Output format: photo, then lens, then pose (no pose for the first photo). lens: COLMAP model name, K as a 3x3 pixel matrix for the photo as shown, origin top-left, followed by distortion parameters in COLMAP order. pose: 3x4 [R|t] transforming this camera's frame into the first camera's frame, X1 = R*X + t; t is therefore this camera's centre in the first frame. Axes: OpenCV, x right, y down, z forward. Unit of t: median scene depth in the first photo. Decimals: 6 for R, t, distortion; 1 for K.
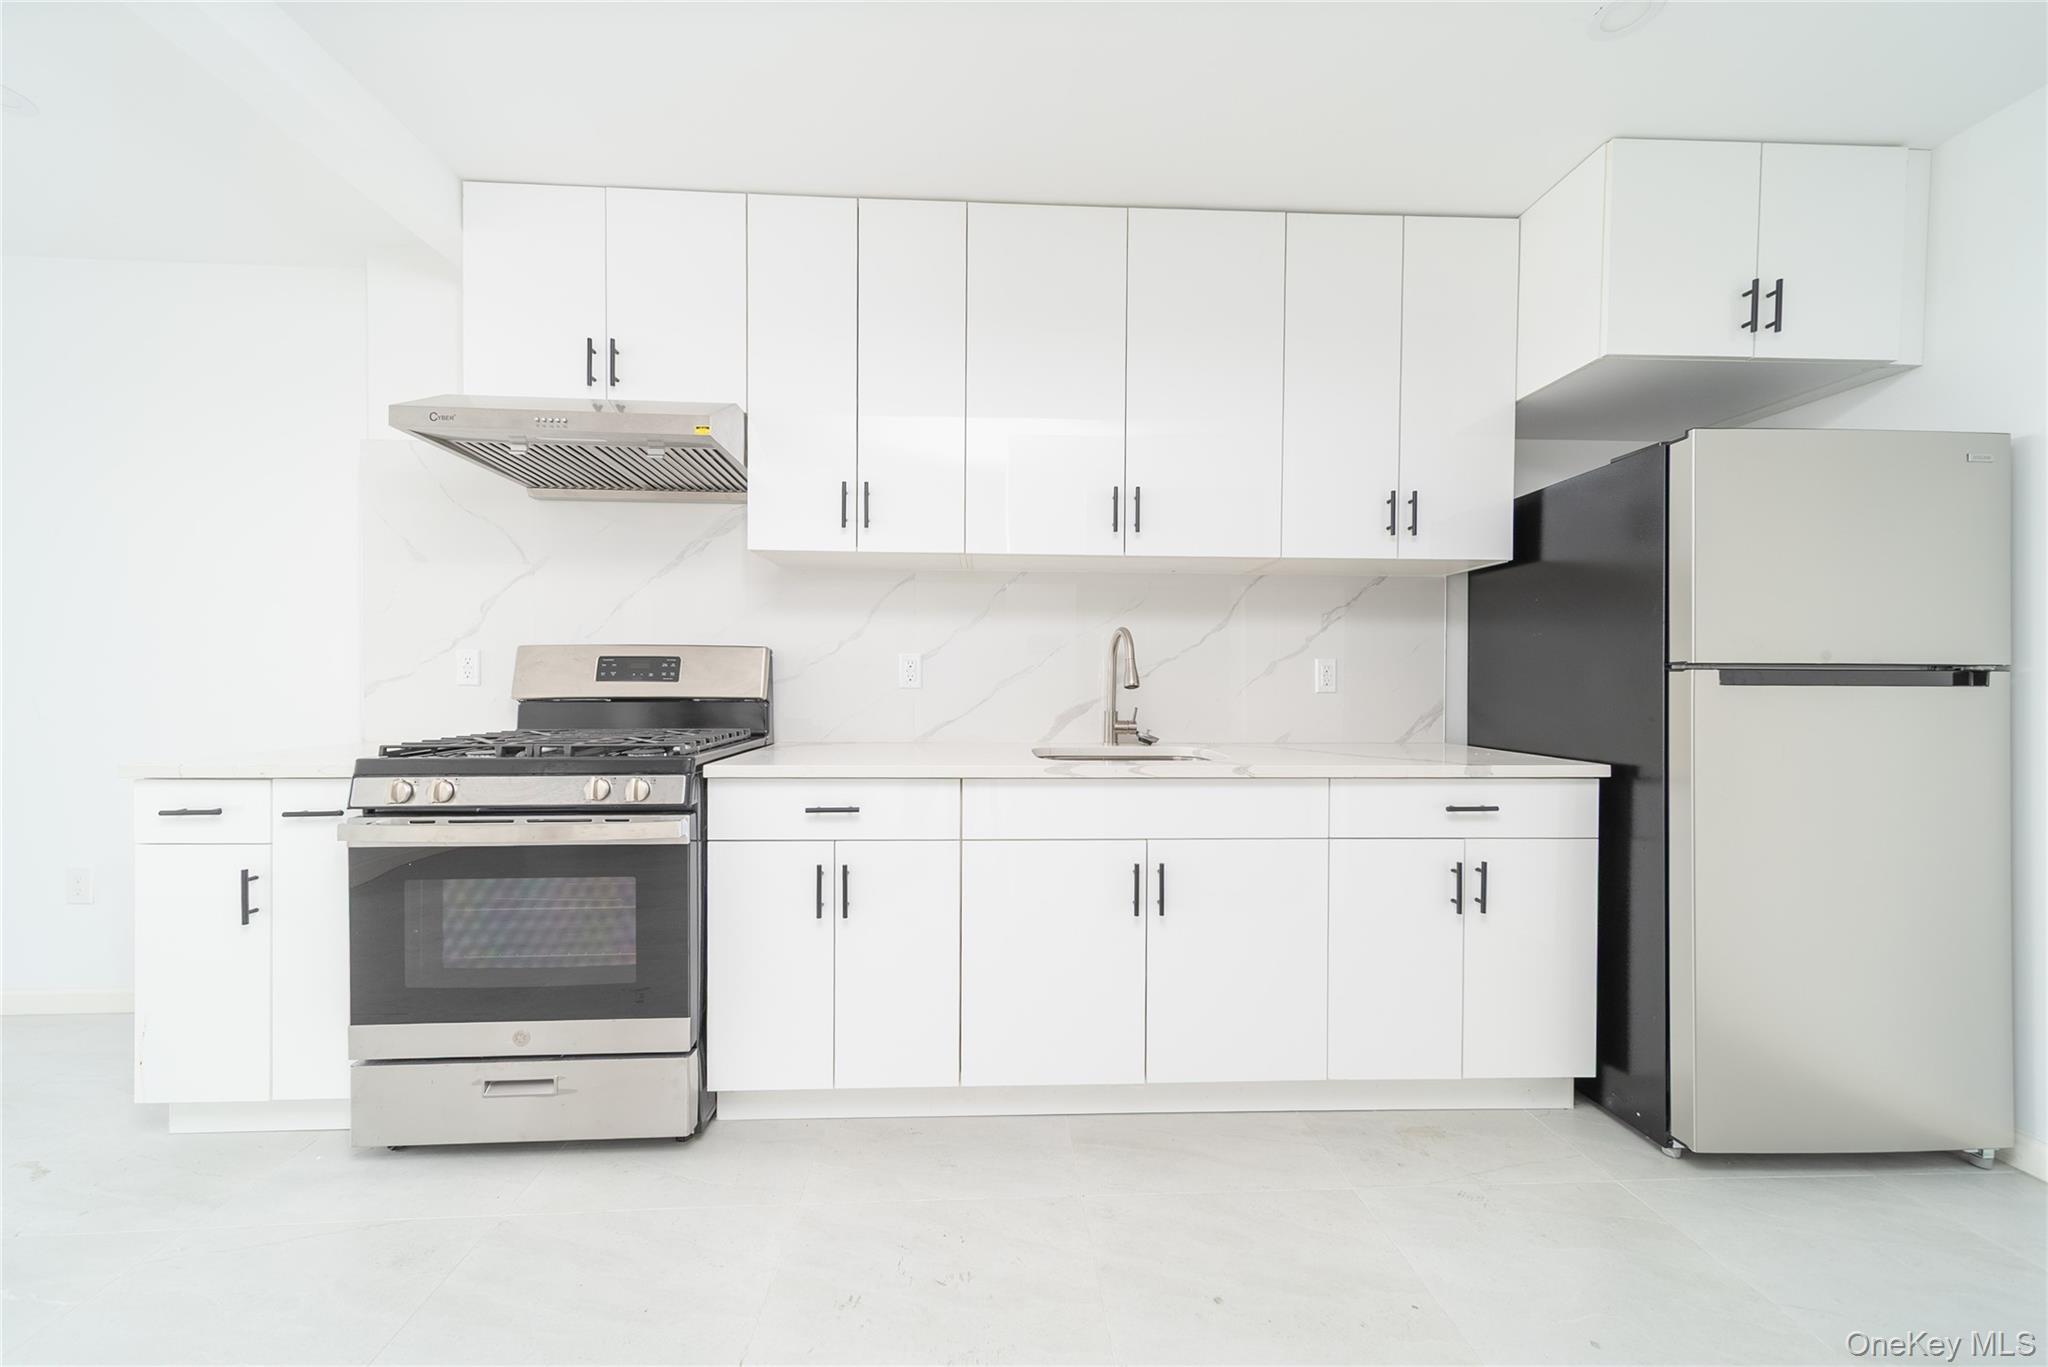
lens RADIAL K [[727.4, 0, 1016.9], [0, 727.4, 686.3], [0, 0, 1]] dist [0.003856, 0.000027]
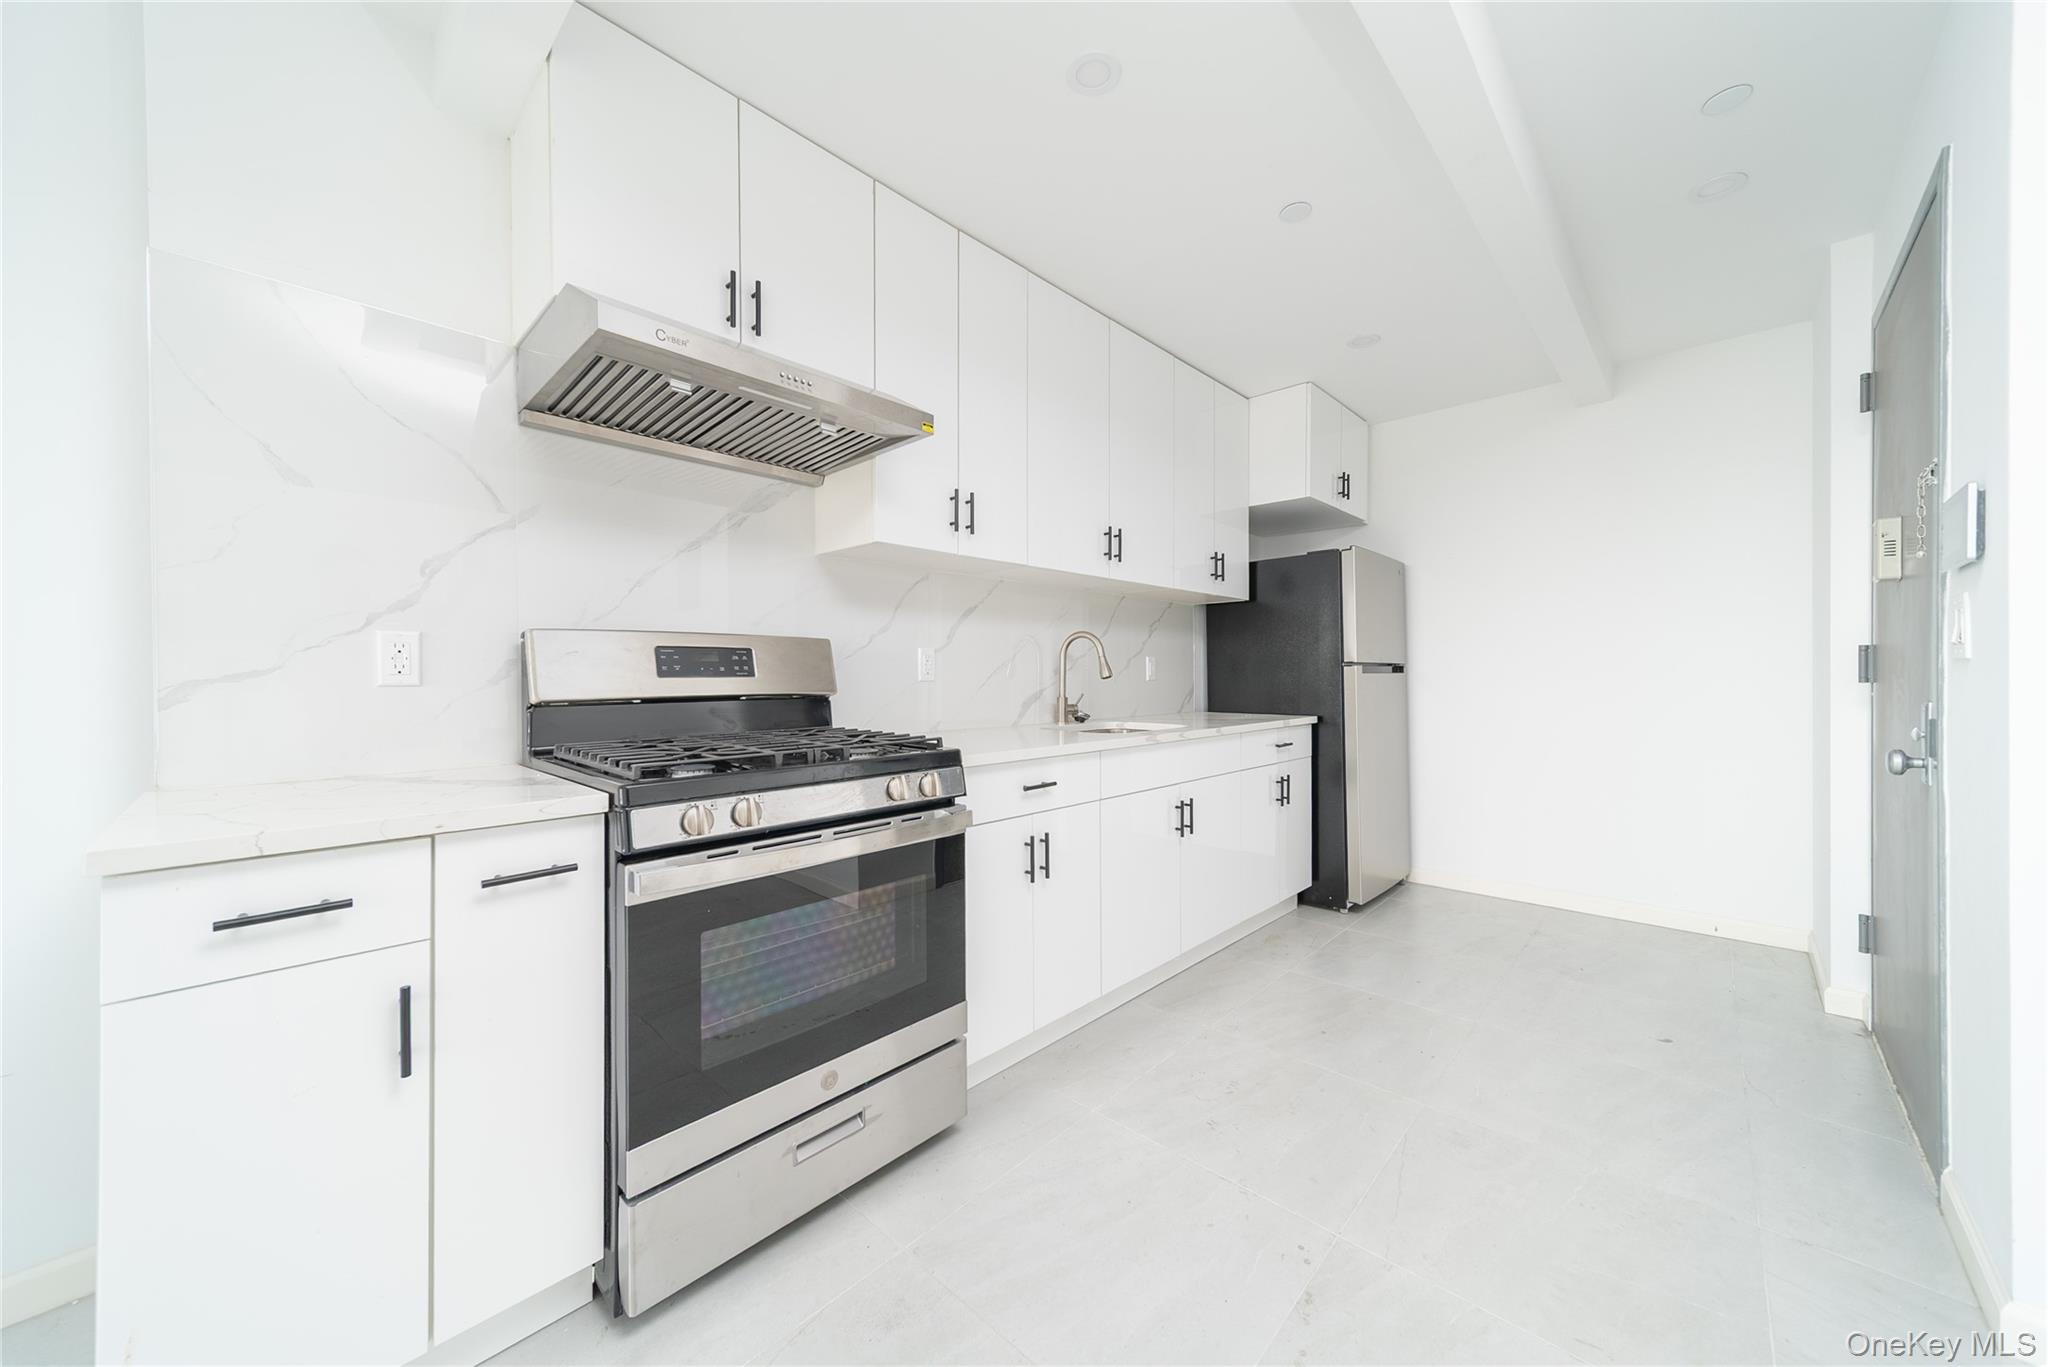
lens RADIAL K [[727.4, 0, 1023.7], [0, 727.4, 673.7], [0, 0, 1]] dist [0.003856, 0.000027]
pose [[0.720593, -0.006538, 0.693328, -0.839481], [0.010806, 0.999940, -0.001802, -0.005218], [-0.693275, 0.008791, 0.720620, 0.146333]]
